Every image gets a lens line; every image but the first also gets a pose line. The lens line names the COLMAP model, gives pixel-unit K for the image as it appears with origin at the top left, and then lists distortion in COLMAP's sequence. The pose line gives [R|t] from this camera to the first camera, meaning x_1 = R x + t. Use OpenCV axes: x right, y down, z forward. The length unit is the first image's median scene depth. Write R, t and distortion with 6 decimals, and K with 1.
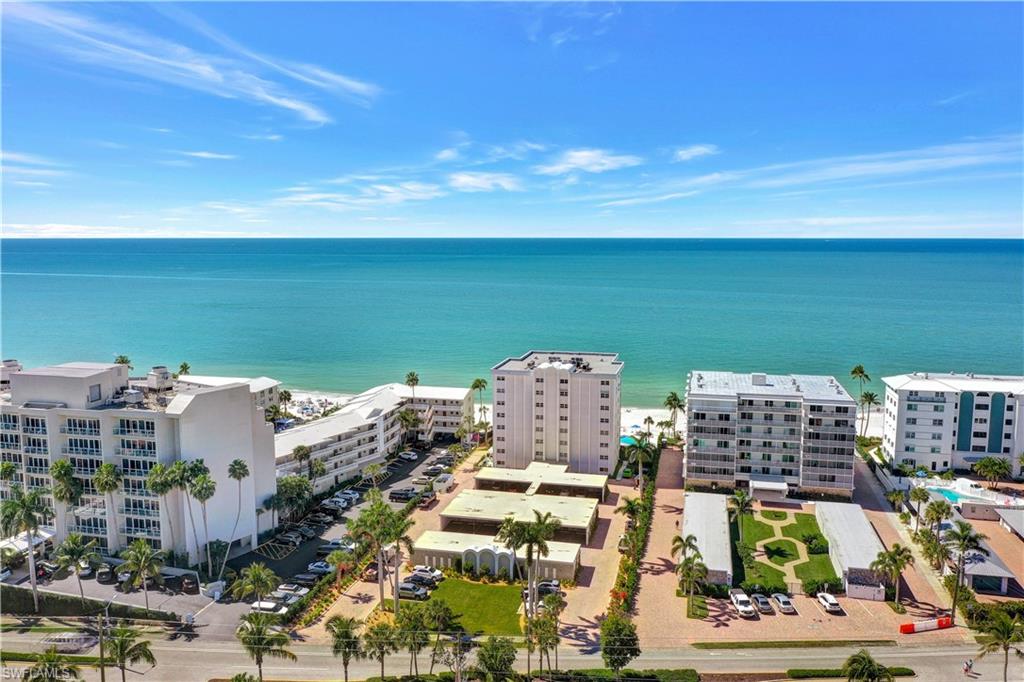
lens RADIAL K [[803.5, 0, 512.0], [0, 803.5, 341.0], [0, 0, 1]] dist [0.004196, 0.001448]
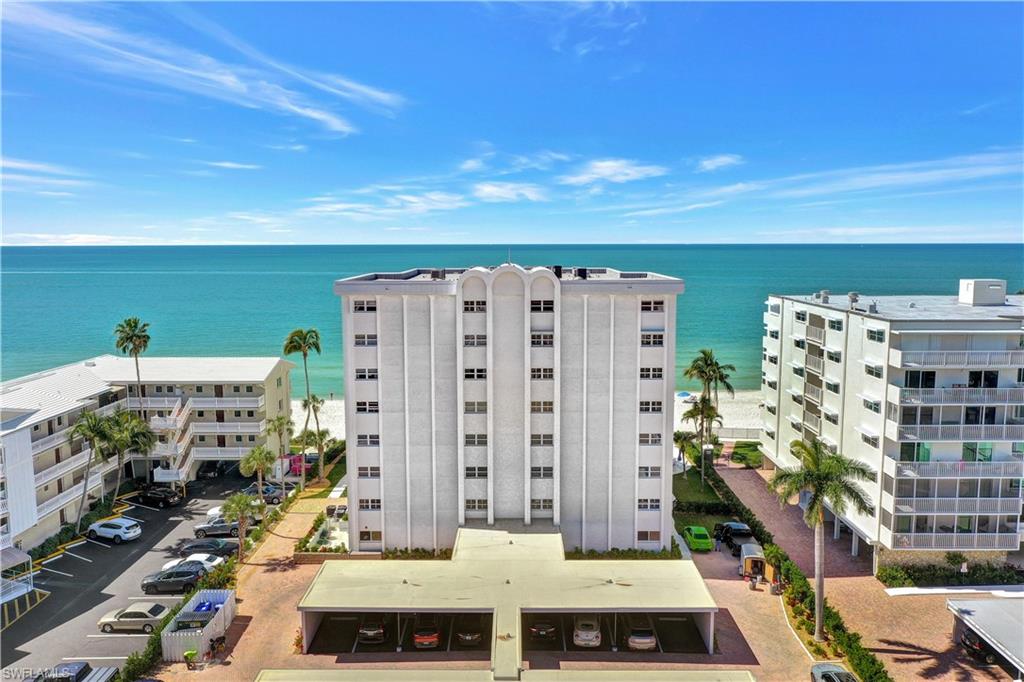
lens RADIAL K [[803.5, 0, 512.0], [0, 803.5, 341.0], [0, 0, 1]] dist [0.004196, 0.001448]
pose [[0.974091, -0.030573, 0.224081, -0.029842], [0.032512, 0.999459, -0.004967, 0.063481], [-0.223808, 0.012124, 0.974558, 0.604473]]
